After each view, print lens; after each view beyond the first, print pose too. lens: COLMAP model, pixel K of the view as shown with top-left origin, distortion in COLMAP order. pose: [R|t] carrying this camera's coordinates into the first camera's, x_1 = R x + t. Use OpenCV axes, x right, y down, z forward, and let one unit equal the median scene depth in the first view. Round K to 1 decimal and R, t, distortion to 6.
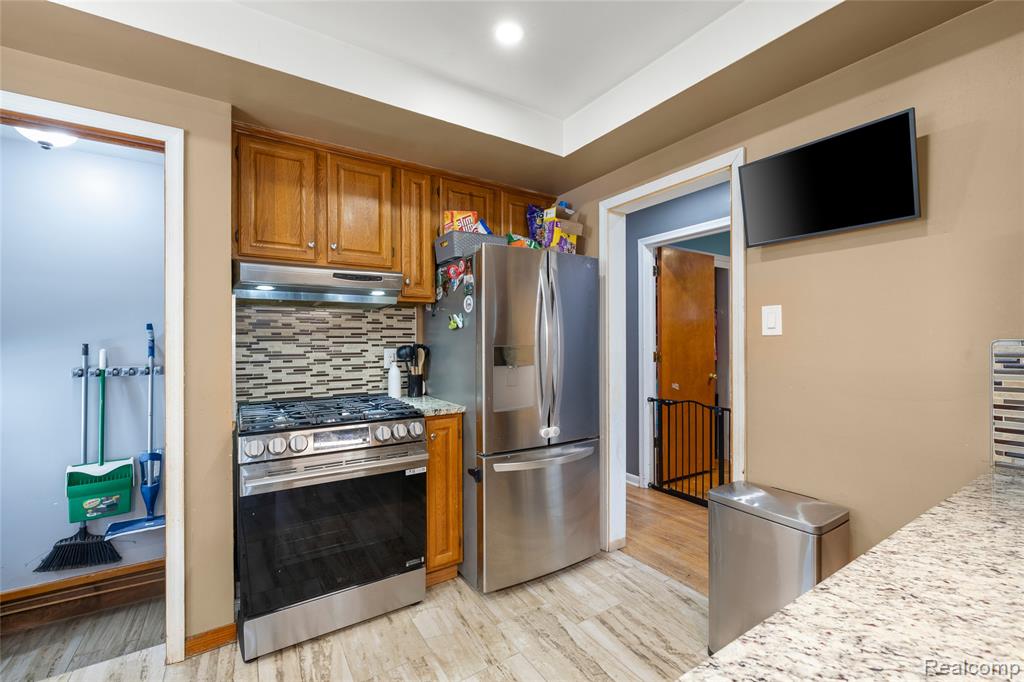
lens RADIAL K [[434.6, 0, 513.9], [0, 434.6, 336.6], [0, 0, 1]] dist [-0.000413, 0.000501]
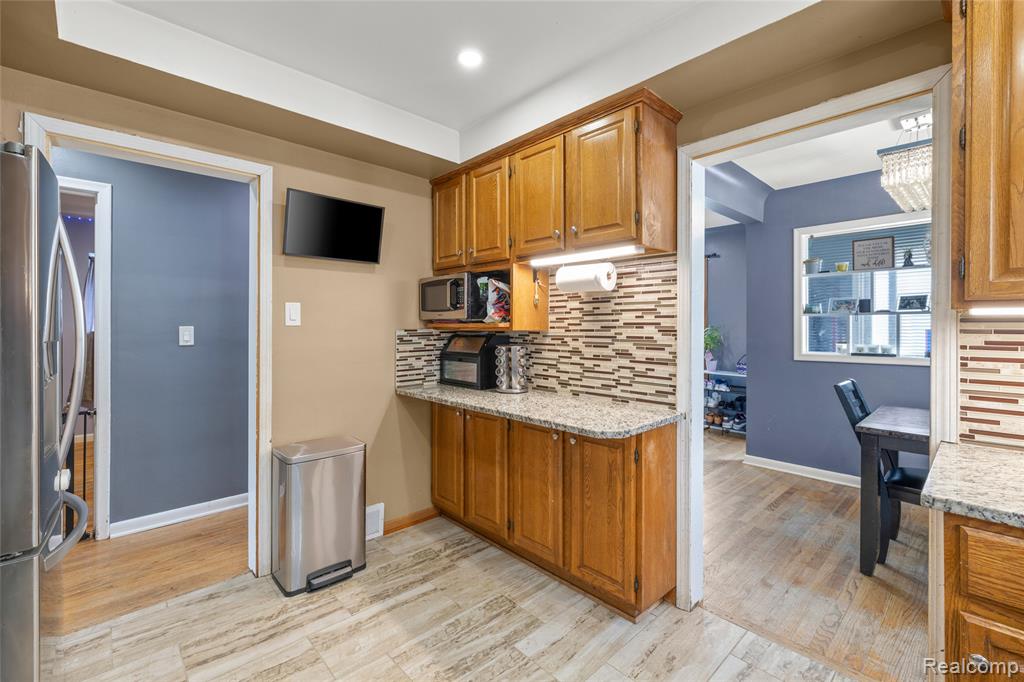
lens RADIAL K [[434.6, 0, 492.9], [0, 434.6, 324.8], [0, 0, 1]] dist [-0.000413, 0.000501]
pose [[-0.154418, 0.011663, 0.987937, -0.769474], [-0.006517, 0.999897, -0.012823, 0.007583], [-0.987984, -0.008418, -0.154326, 0.613379]]
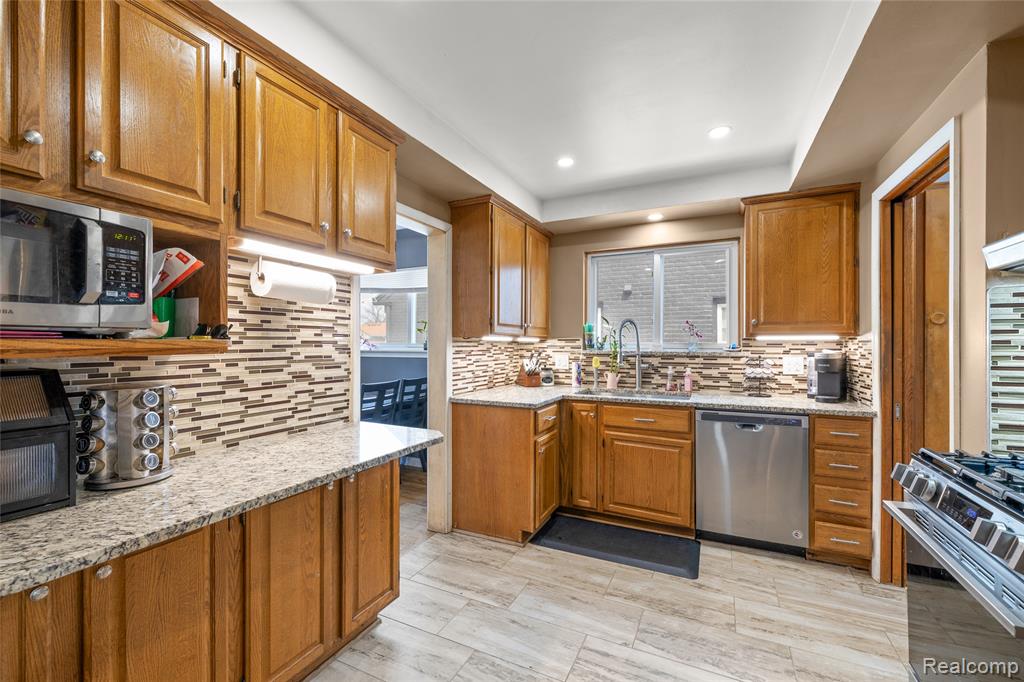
lens RADIAL K [[434.6, 0, 511.4], [0, 434.6, 345.1], [0, 0, 1]] dist [-0.000413, 0.000501]
pose [[-0.857484, 0.013793, -0.514326, 0.486538], [0.015960, 0.999873, 0.000206, 0.002213], [0.514263, -0.008032, -0.857595, 1.243635]]
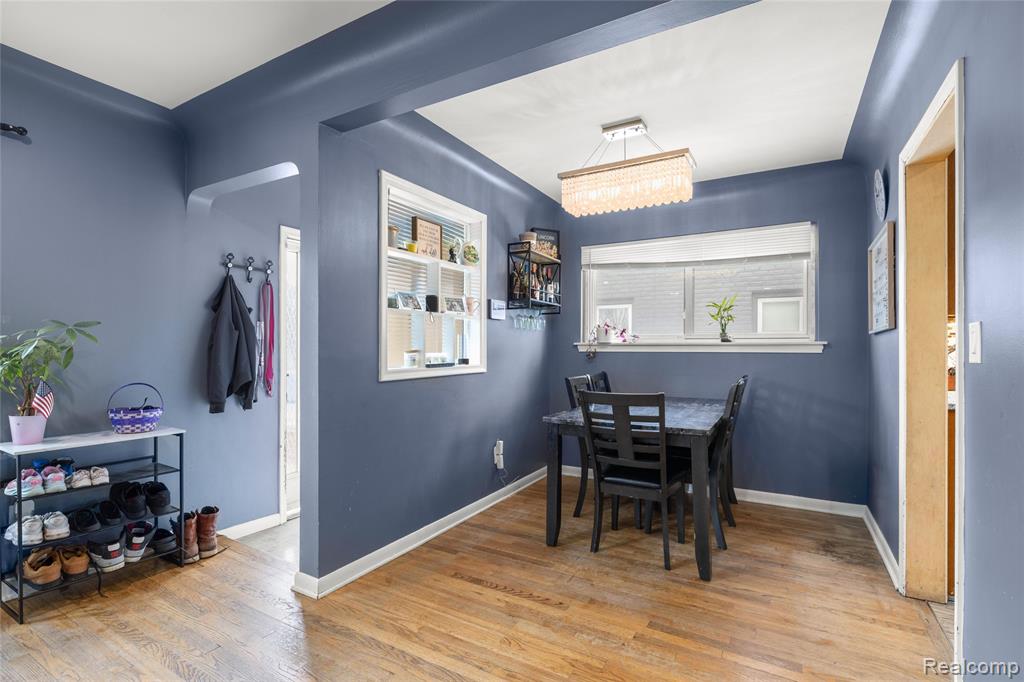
lens RADIAL K [[482.4, 0, 510.6], [0, 482.4, 341.7], [0, 0, 1]] dist [-0.004546, 0.000039]
pose [[-0.890841, 0.004755, -0.454290, 1.360828], [0.009506, 0.999921, -0.008174, 0.038288], [0.454215, -0.011600, -0.890817, 0.322255]]
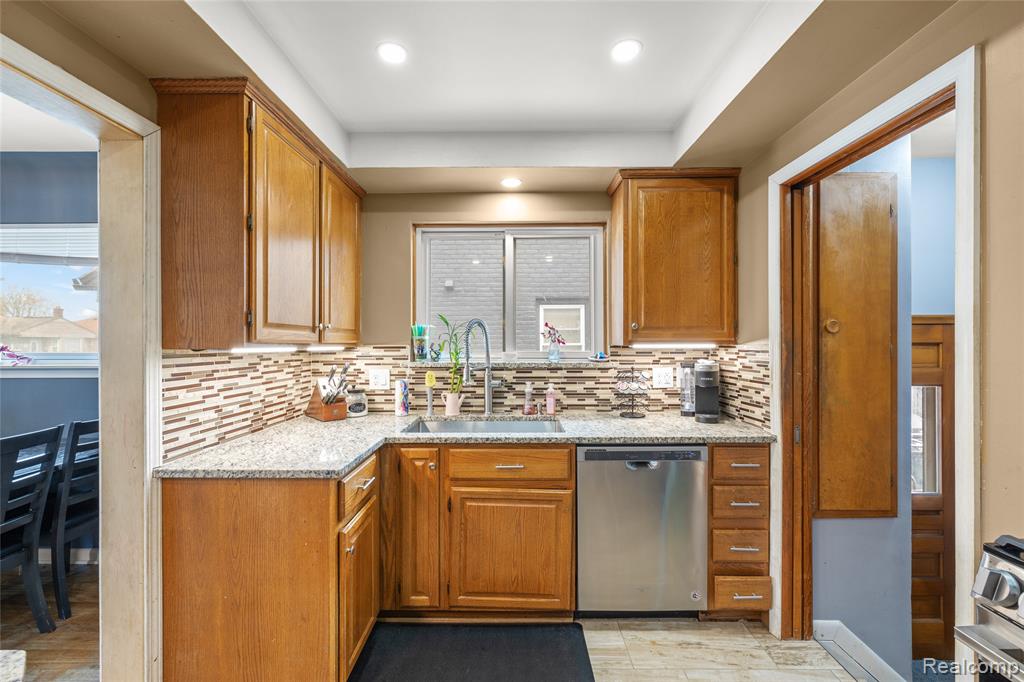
lens RADIAL K [[434.6, 0, 514.9], [0, 434.6, 342.4], [0, 0, 1]] dist [-0.000413, 0.000501]
pose [[-0.554362, 0.014684, -0.832146, 0.153043], [0.018755, 0.999811, 0.005149, -0.034160], [0.832064, -0.012752, -0.554533, 0.749238]]
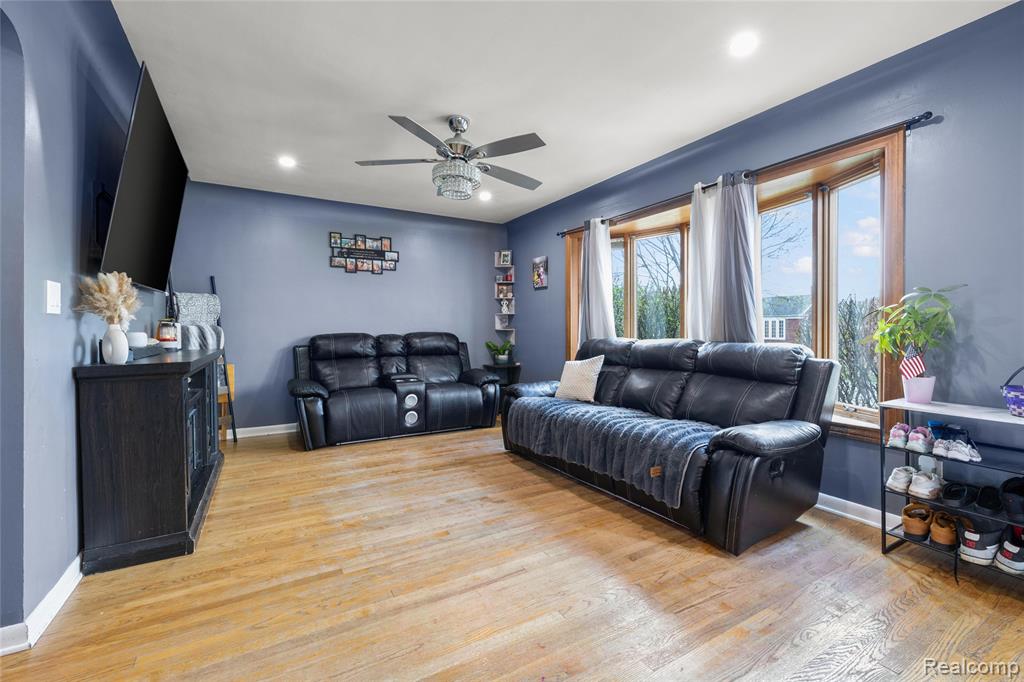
lens RADIAL K [[434.6, 0, 517.4], [0, 434.6, 335.2], [0, 0, 1]] dist [-0.000413, 0.000501]
pose [[0.052382, 0.004714, 0.998616, 0.659900], [-0.006980, 0.999966, -0.004354, 0.101022], [-0.998603, -0.006742, 0.052413, -0.268341]]
